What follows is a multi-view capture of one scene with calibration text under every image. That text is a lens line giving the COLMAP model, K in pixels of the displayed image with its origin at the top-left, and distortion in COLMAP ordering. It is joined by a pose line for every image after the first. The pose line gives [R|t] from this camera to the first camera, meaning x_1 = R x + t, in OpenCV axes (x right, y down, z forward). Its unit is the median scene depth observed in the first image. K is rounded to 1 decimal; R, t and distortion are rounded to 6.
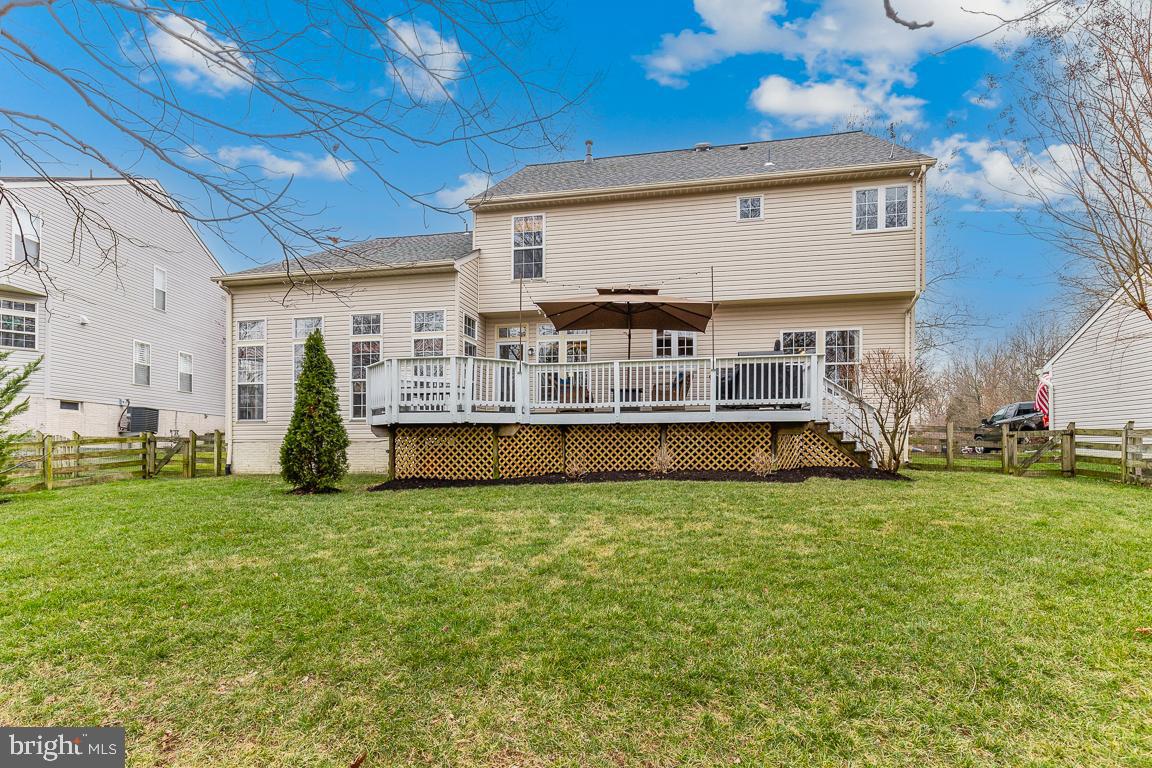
lens RADIAL K [[544.9, 0, 582.7], [0, 544.9, 451.8], [0, 0, 1]] dist [0.000011, 0.000114]
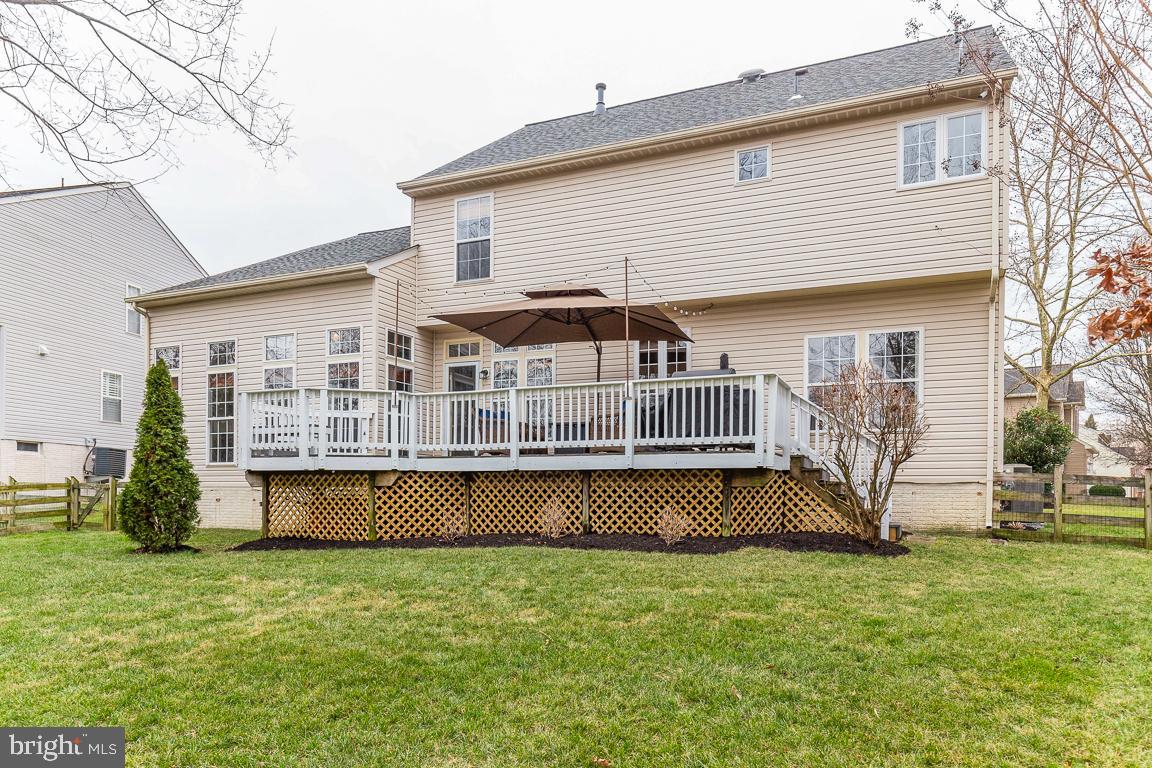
lens RADIAL K [[751.9, 0, 572.7], [0, 751.9, 505.3], [0, 0, 1]] dist [0.000013, -0.000975]
pose [[0.975718, 0.010925, -0.218757, 0.349945], [-0.009858, 0.999934, 0.005966, -0.010115], [0.218808, -0.003665, 0.975761, -0.006044]]
